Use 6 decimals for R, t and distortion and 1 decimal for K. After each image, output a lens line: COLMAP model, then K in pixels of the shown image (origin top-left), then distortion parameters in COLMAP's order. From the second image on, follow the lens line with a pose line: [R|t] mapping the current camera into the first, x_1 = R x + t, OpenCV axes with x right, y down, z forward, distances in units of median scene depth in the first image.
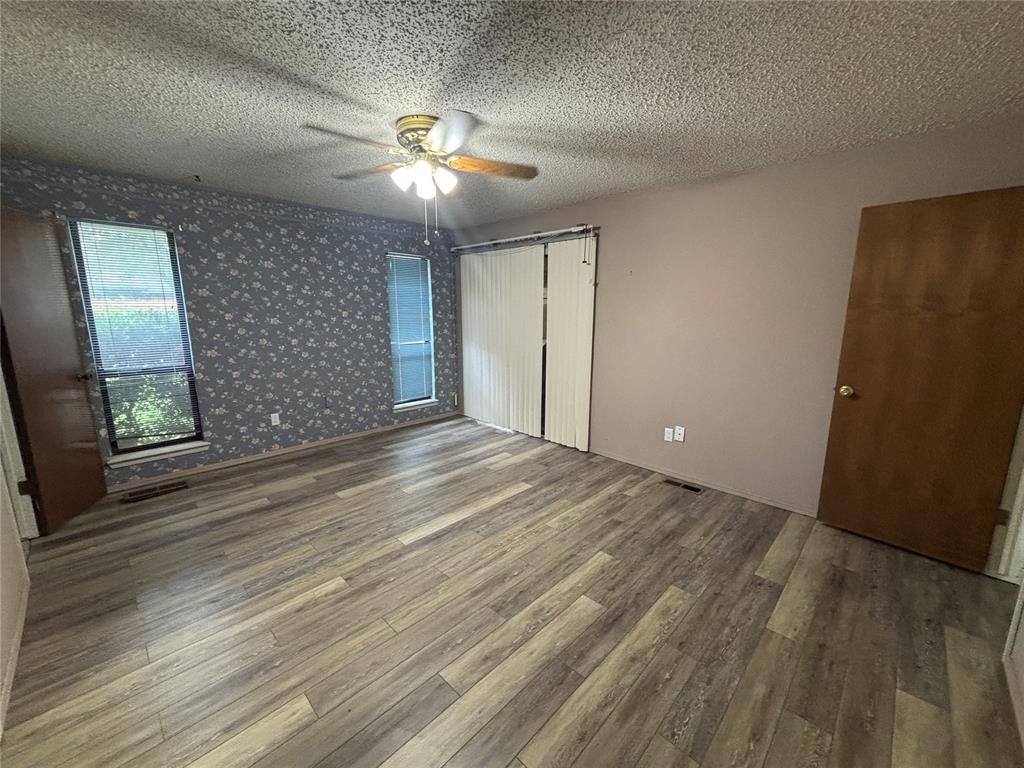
lens RADIAL K [[408.3, 0, 512.0], [0, 408.3, 384.0], [0, 0, 1]] dist [0.025350, -0.010447]
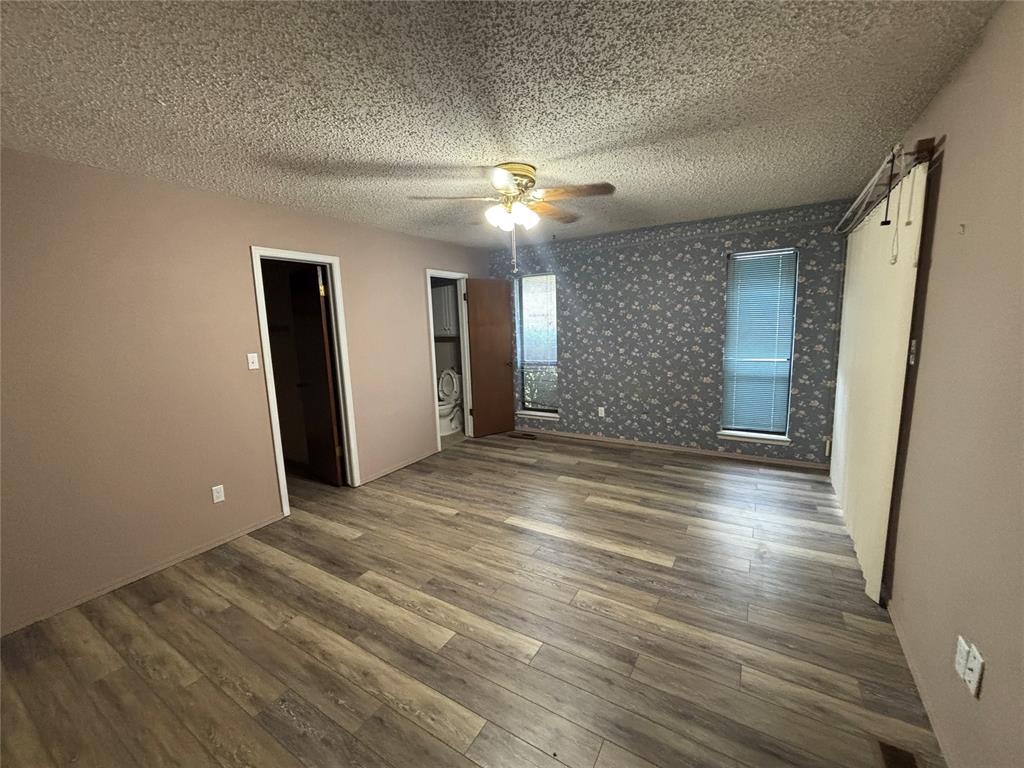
lens RADIAL K [[408.3, 0, 512.0], [0, 408.3, 384.0], [0, 0, 1]] dist [0.025350, -0.010447]
pose [[0.230838, 0.136384, -0.963386, 0.640590], [-0.144727, 0.983926, 0.104613, -0.103142], [0.962168, 0.115279, 0.246866, 0.510607]]
